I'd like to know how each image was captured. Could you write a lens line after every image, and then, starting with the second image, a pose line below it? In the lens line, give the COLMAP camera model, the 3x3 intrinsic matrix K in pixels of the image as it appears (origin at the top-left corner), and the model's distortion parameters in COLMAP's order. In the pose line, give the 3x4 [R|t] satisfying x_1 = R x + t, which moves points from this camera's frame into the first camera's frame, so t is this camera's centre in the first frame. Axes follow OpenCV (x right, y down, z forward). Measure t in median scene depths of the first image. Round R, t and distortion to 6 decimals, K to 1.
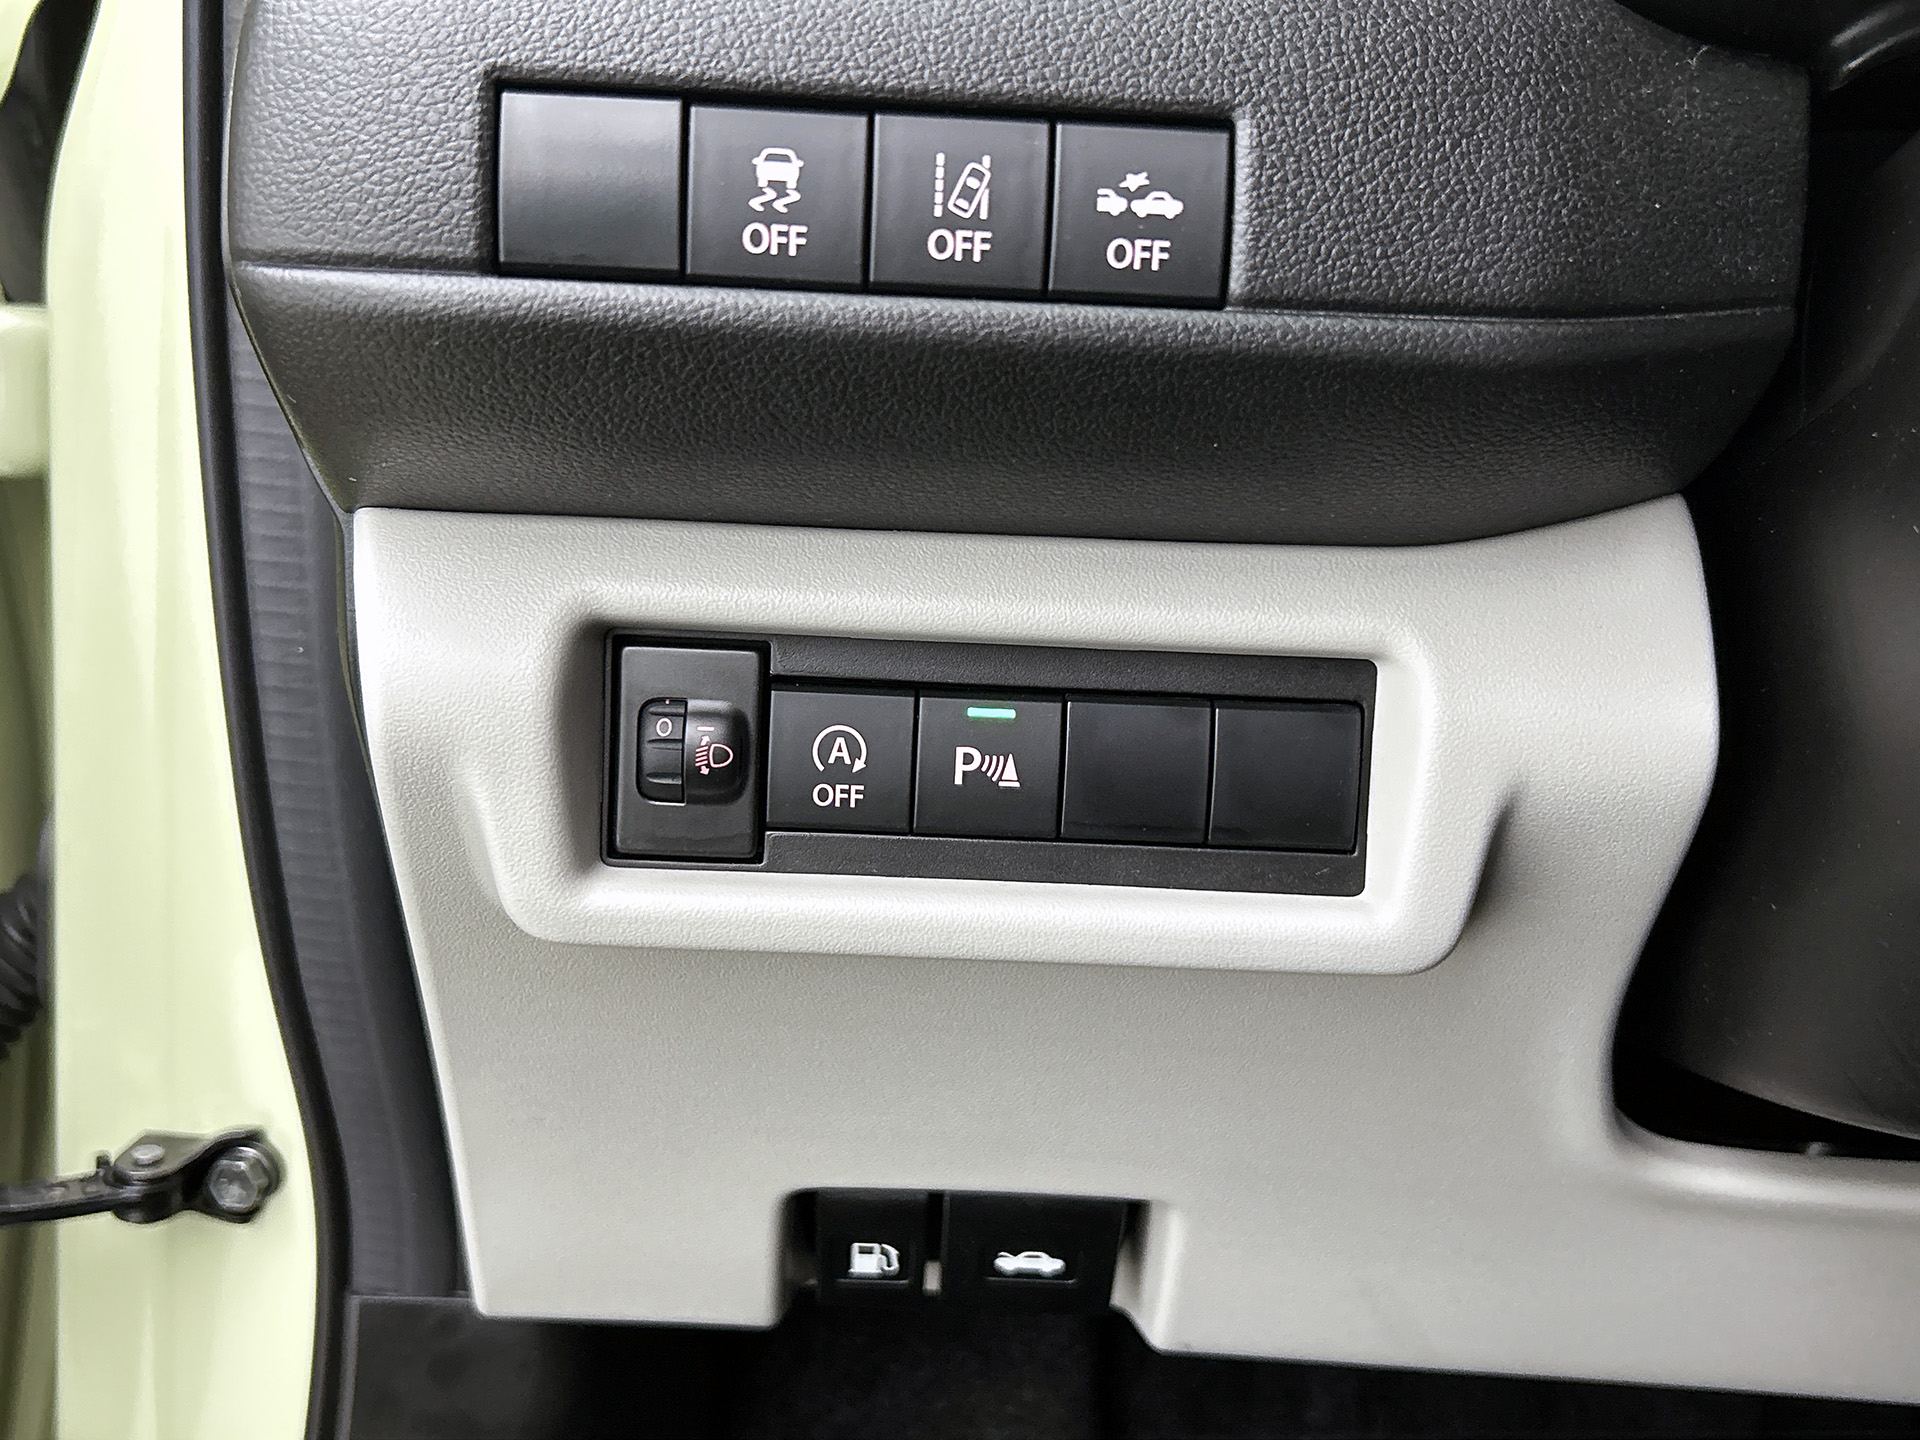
lens RADIAL K [[2018.1, 0, 964.6], [0, 2018.1, 711.1], [0, 0, 1]] dist [0.001781, 0.000000]
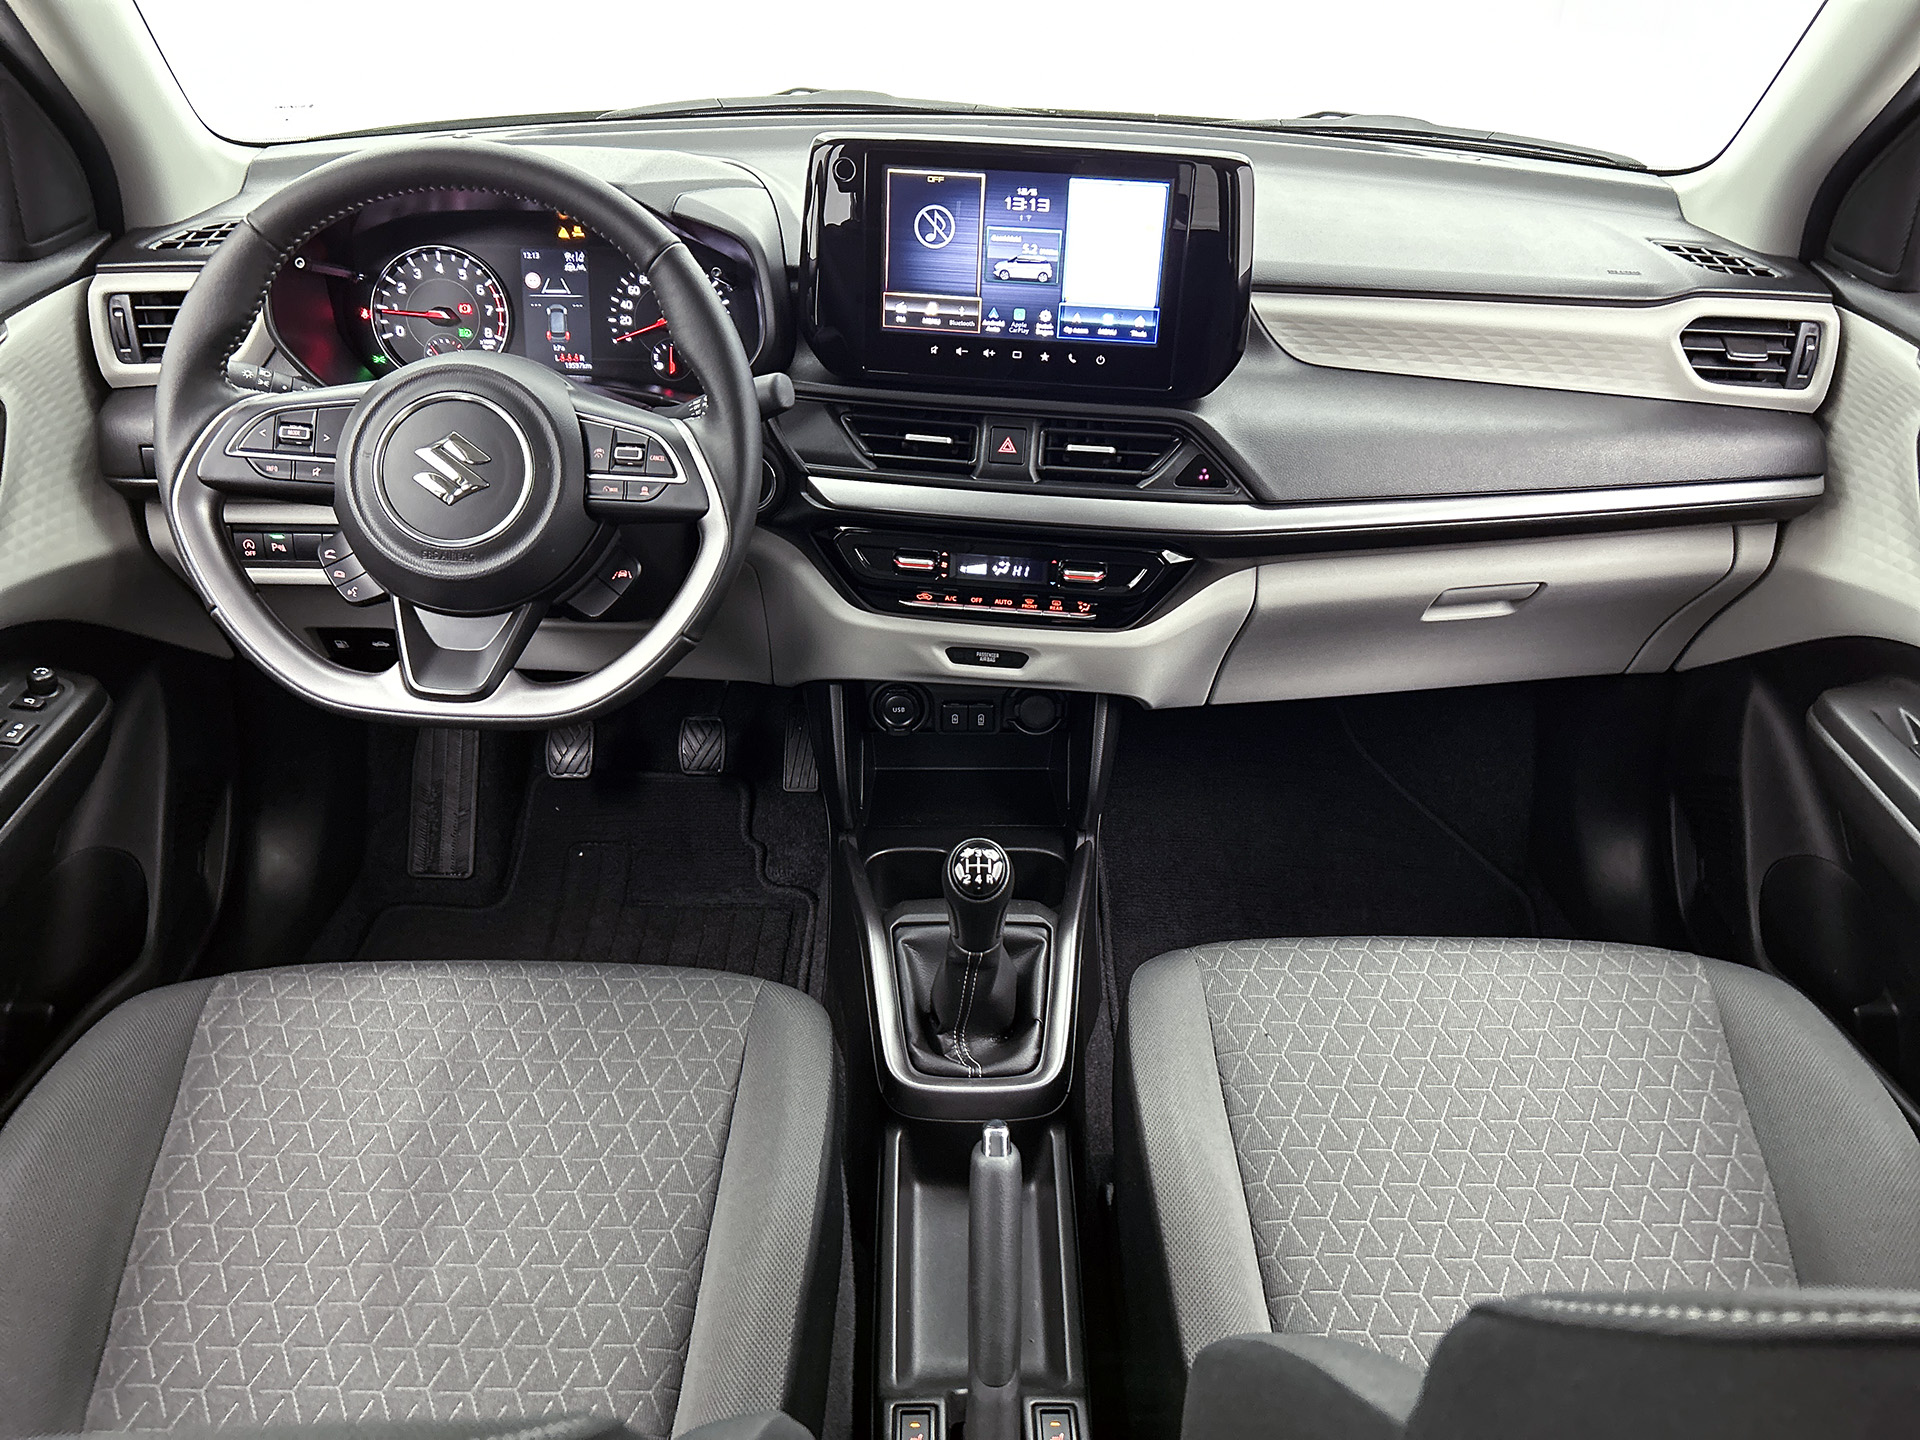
lens RADIAL K [[1462.5, 0, 970.8], [0, 1462.5, 706.5], [0, 0, 1]] dist [0.022528, -0.023031]
pose [[0.999604, -0.027879, -0.003779, 1.272073], [0.027800, 0.958178, 0.284819, -0.429176], [-0.004319, -0.284812, 0.958574, -1.943154]]
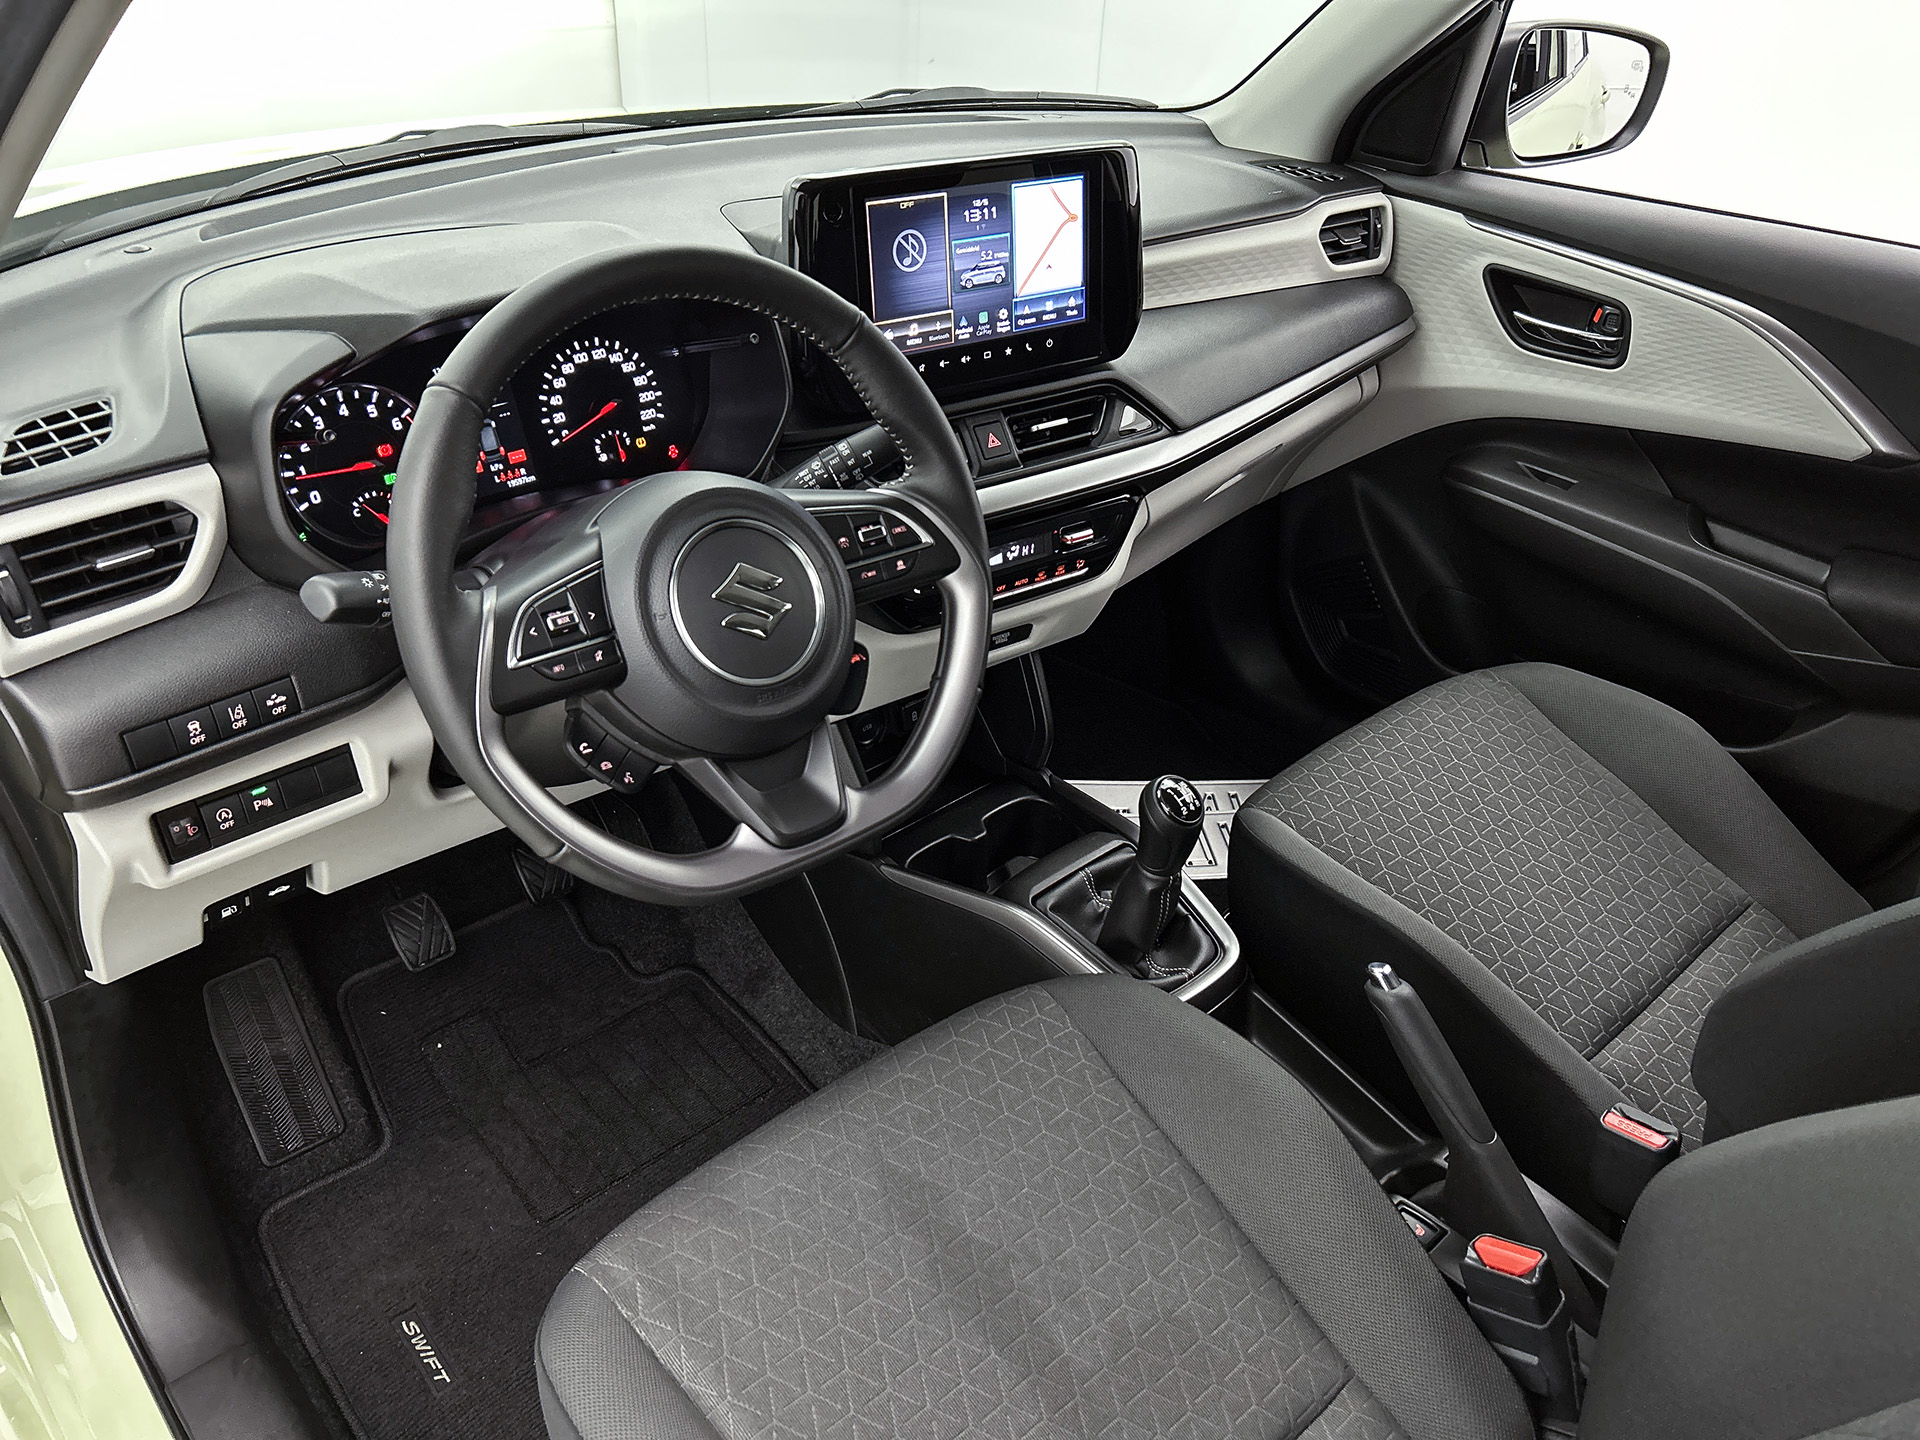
lens RADIAL K [[1462.5, 0, 974.1], [0, 1462.5, 728.7], [0, 0, 1]] dist [0.022528, -0.023031]
pose [[0.741246, -0.384770, 0.550006, -0.352336], [0.174283, 0.901618, 0.395866, -0.730454], [-0.648213, -0.197577, 0.735380, -1.469796]]
